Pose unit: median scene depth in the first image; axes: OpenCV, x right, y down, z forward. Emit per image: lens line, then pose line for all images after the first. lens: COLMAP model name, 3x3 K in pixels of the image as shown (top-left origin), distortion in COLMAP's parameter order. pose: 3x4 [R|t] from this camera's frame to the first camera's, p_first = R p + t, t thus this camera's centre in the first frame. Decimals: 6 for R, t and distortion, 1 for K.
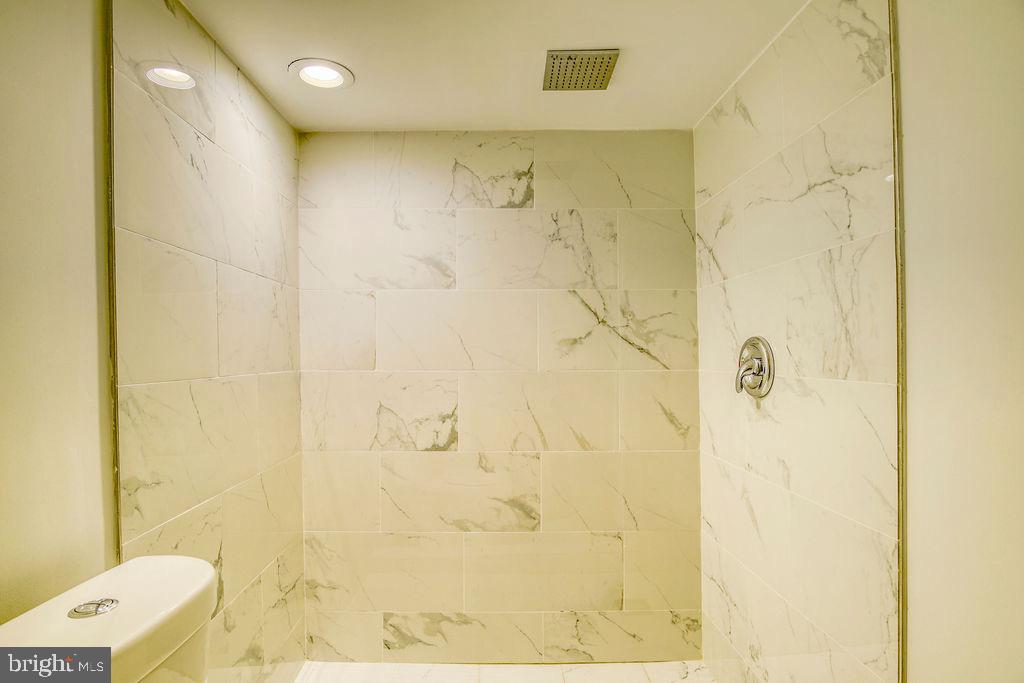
lens RADIAL K [[526.2, 0, 513.3], [0, 526.2, 359.8], [0, 0, 1]] dist [-0.016713, 0.000004]
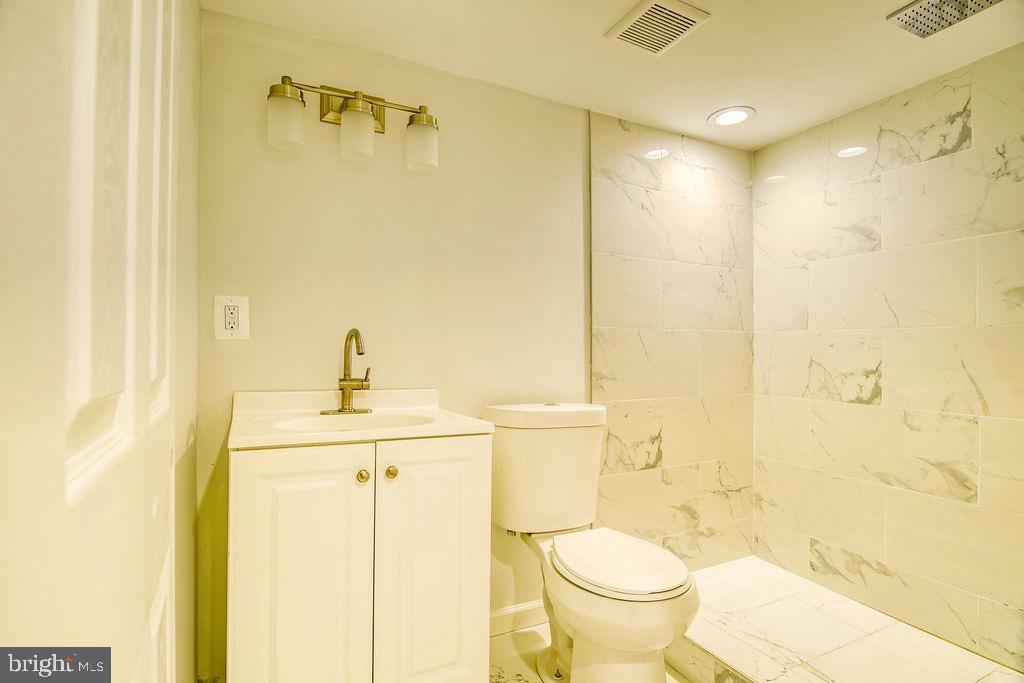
lens RADIAL K [[496.5, 0, 513.1], [0, 496.5, 350.1], [0, 0, 1]] dist [-0.015736, 0.000401]
pose [[0.432877, 0.011214, -0.901383, 0.457739], [-0.014882, 0.999875, 0.005293, 0.069329], [0.901330, 0.011123, 0.432990, -0.080746]]
